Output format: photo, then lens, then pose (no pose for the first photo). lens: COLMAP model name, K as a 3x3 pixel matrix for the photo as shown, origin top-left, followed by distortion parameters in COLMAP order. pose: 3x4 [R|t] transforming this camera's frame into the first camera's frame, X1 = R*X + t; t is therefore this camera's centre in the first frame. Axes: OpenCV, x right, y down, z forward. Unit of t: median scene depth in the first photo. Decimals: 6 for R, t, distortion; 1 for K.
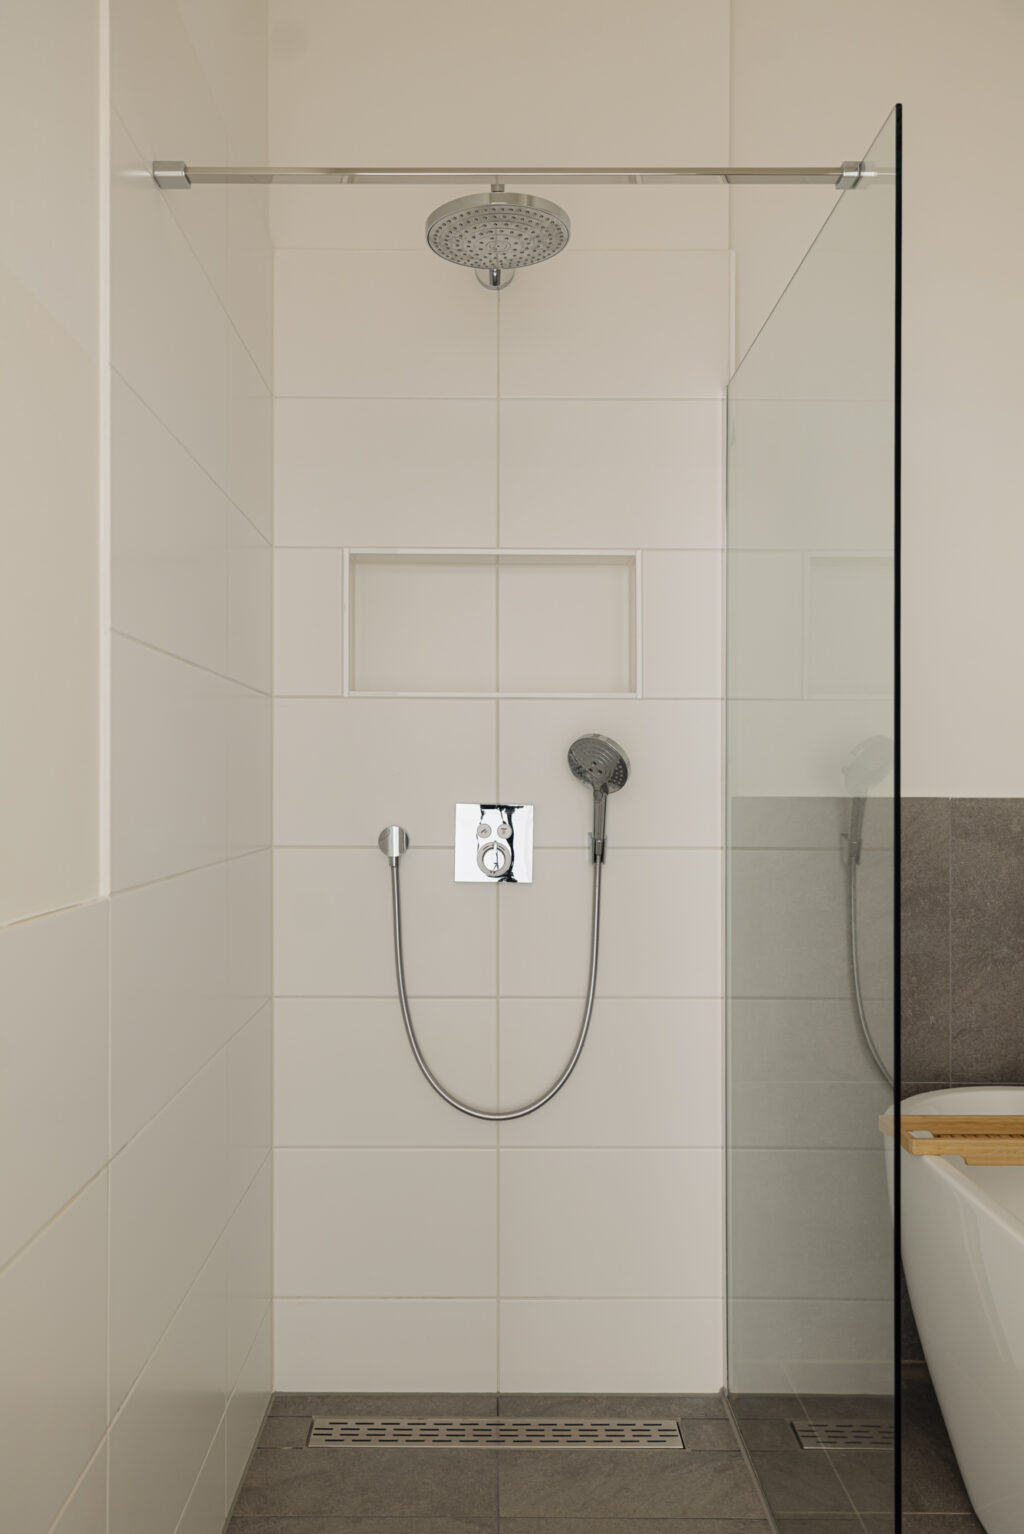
lens RADIAL K [[1074.3, 0, 512.0], [0, 1074.3, 767.0], [0, 0, 1]] dist [0.004198, -0.002228]
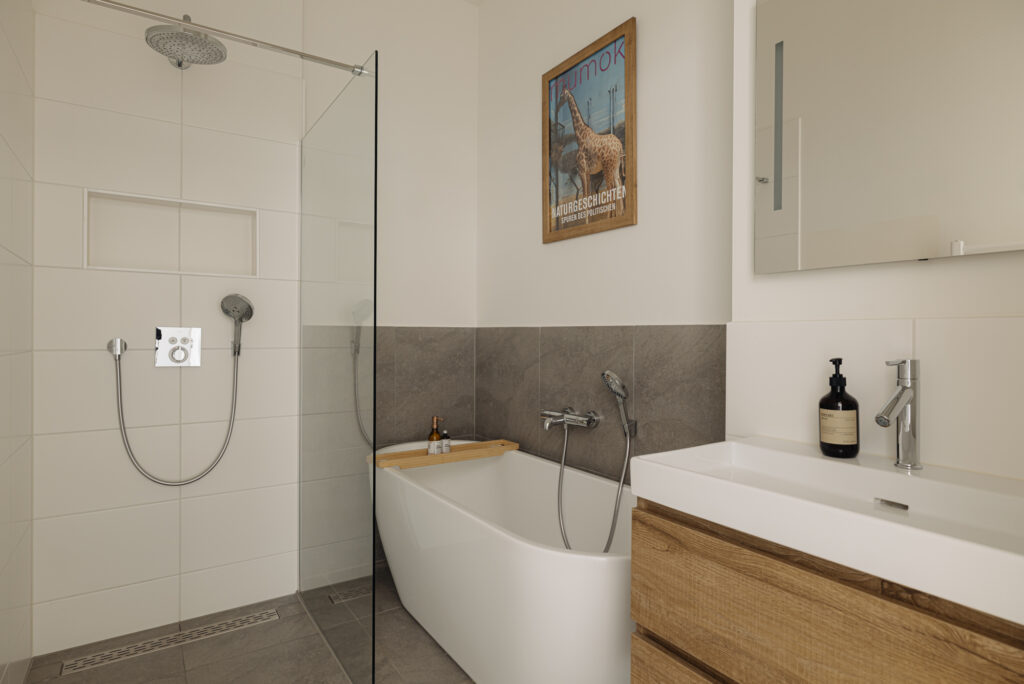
lens RADIAL K [[554.5, 0, 509.5], [0, 554.5, 330.5], [0, 0, 1]] dist [0.000654, 0.000106]
pose [[0.834432, 0.004870, 0.551090, -0.072273], [-0.003939, 0.999988, -0.002872, 0.041325], [-0.551097, 0.000225, 0.834441, -0.197885]]
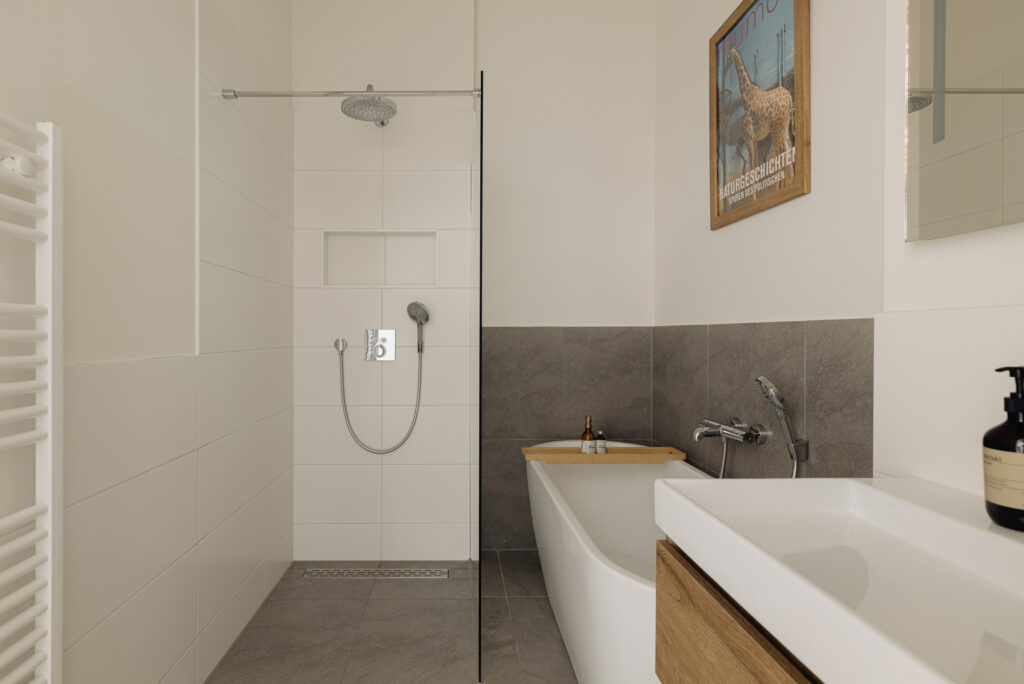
lens RADIAL K [[530.9, 0, 506.7], [0, 530.9, 332.1], [0, 0, 1]] dist [0.001810, 0.000532]
pose [[0.999975, -0.004914, -0.005157, 0.292417], [0.004901, 0.999984, -0.002652, 0.045429], [0.005170, 0.002626, 0.999983, -0.257507]]
